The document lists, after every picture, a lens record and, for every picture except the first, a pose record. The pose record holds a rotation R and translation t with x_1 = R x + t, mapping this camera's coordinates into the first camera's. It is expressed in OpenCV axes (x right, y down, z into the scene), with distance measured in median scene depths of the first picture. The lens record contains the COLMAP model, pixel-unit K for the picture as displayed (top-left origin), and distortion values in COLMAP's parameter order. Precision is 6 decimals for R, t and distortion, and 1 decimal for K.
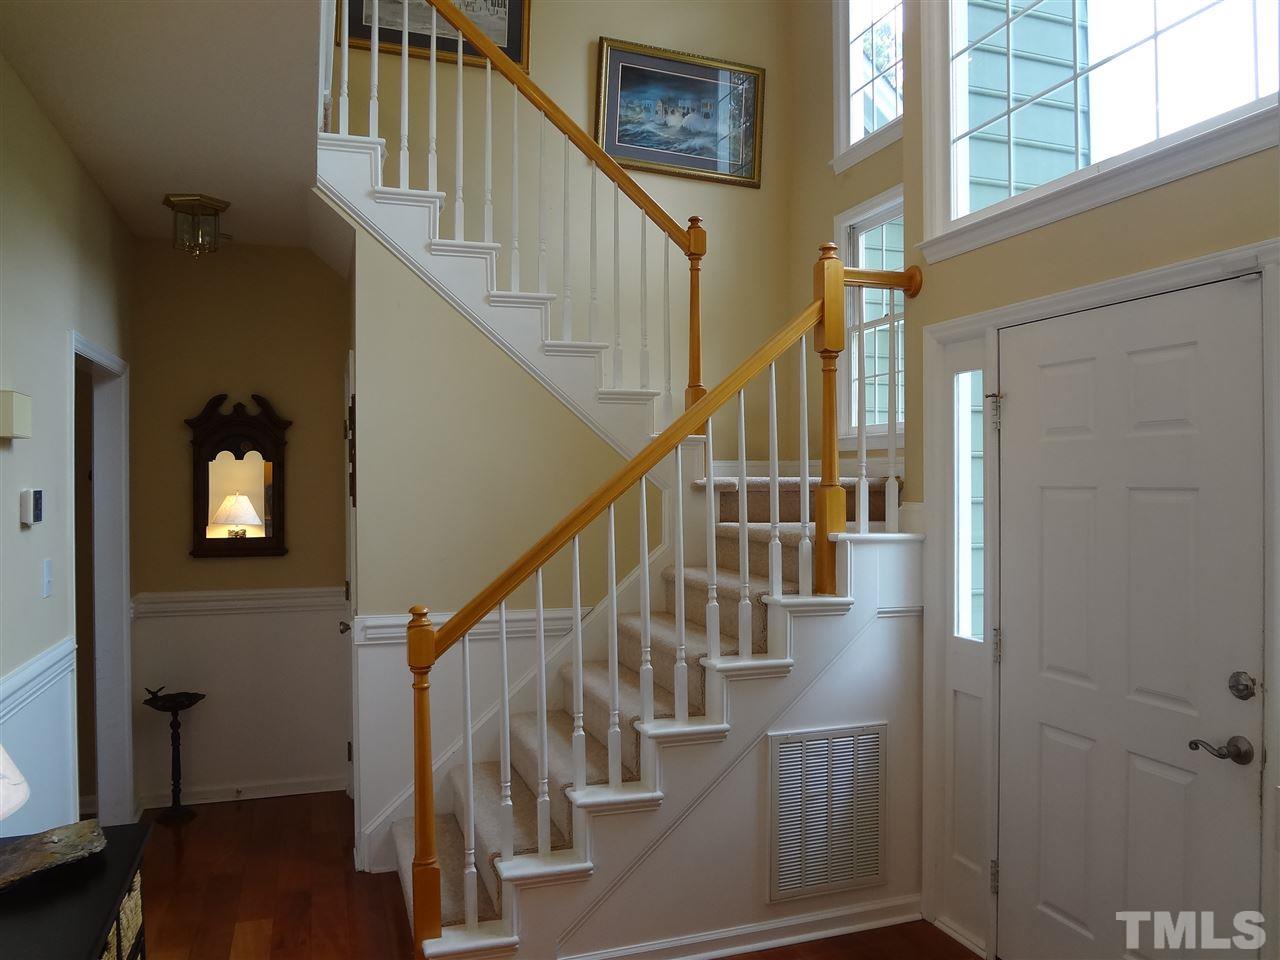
lens RADIAL K [[952.2, 0, 644.4], [0, 952.2, 478.1], [0, 0, 1]] dist [-0.050214, 0.004726]
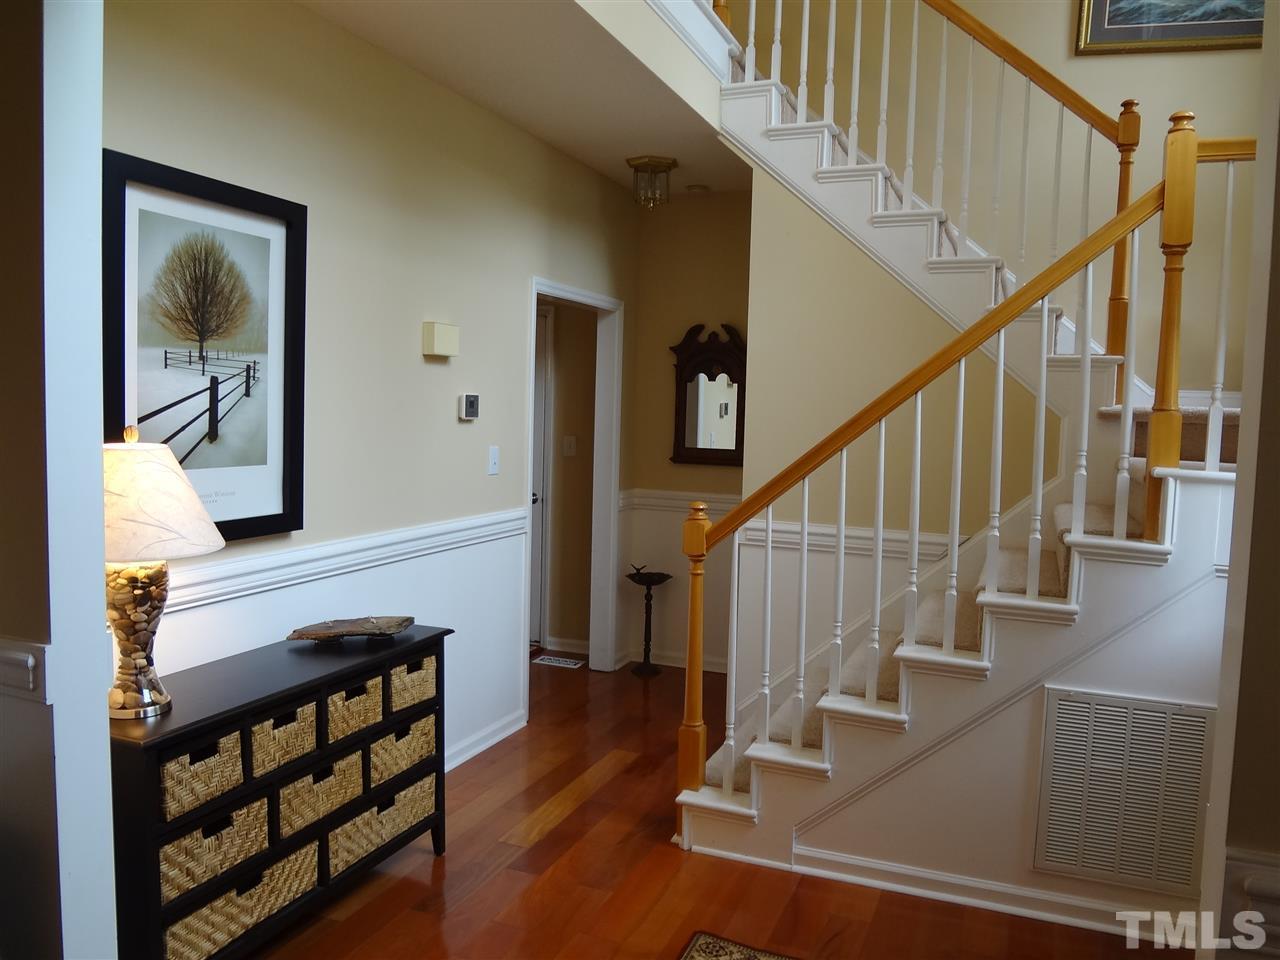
lens RADIAL K [[952.2, 0, 644.4], [0, 952.2, 478.1], [0, 0, 1]] dist [-0.050214, 0.004726]
pose [[0.754217, 0.072976, -0.652557, 0.328375], [-0.030749, 0.996640, 0.075916, 0.015500], [0.655904, -0.037192, 0.753927, 0.071664]]
